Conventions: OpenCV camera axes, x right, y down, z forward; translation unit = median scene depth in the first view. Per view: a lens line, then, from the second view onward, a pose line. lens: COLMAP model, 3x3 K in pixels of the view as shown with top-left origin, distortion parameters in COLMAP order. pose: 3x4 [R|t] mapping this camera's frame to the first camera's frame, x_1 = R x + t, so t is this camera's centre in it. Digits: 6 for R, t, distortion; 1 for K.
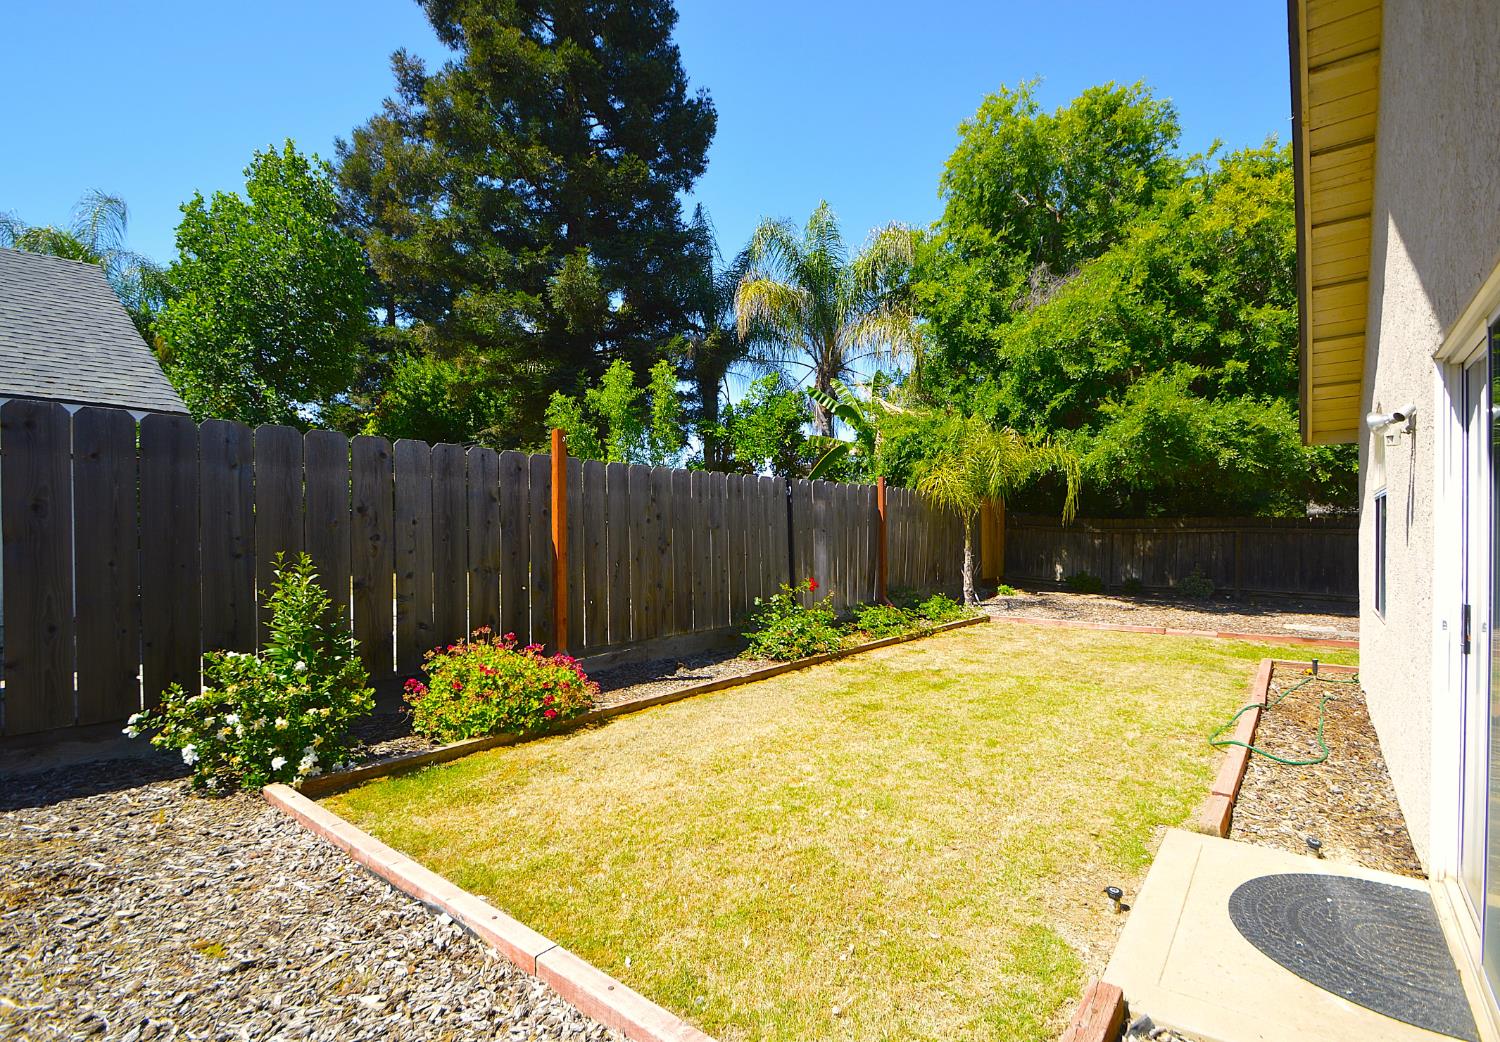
lens RADIAL K [[706.3, 0, 771.9], [0, 706.3, 547.7], [0, 0, 1]] dist [0.003772, 0.000363]
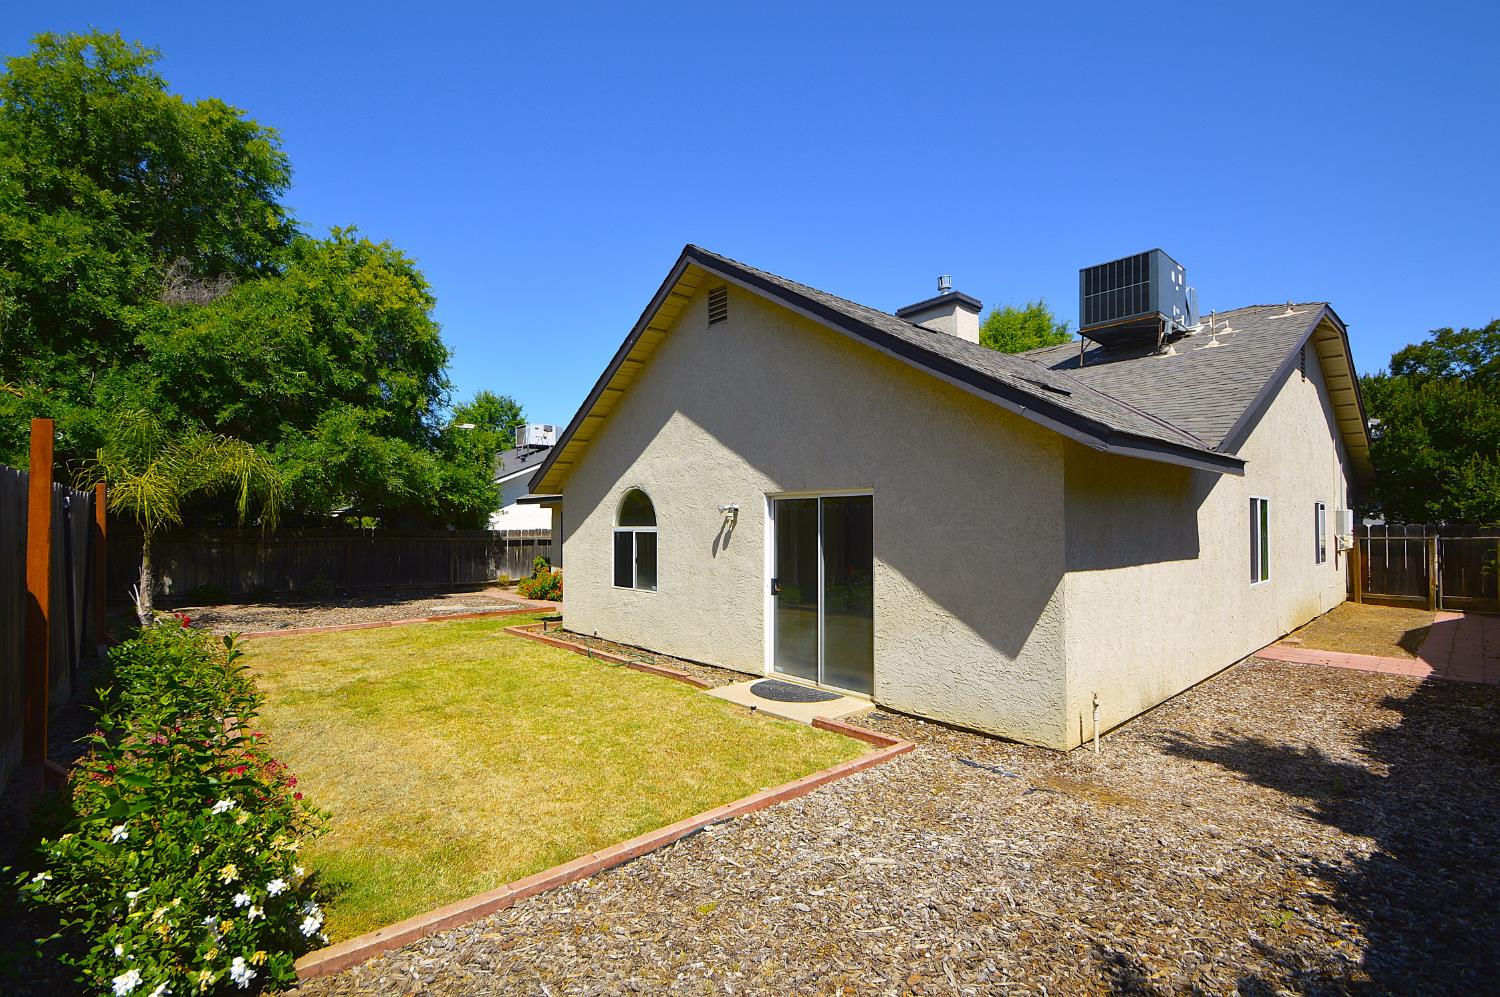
lens RADIAL K [[671.0, 0, 727.5], [0, 671.0, 523.3], [0, 0, 1]] dist [0.029008, -0.026766]
pose [[0.200407, 0.008045, 0.979680, -0.423035], [0.020383, 0.999716, -0.012379, -0.028308], [-0.979501, 0.022450, 0.200186, 0.143354]]
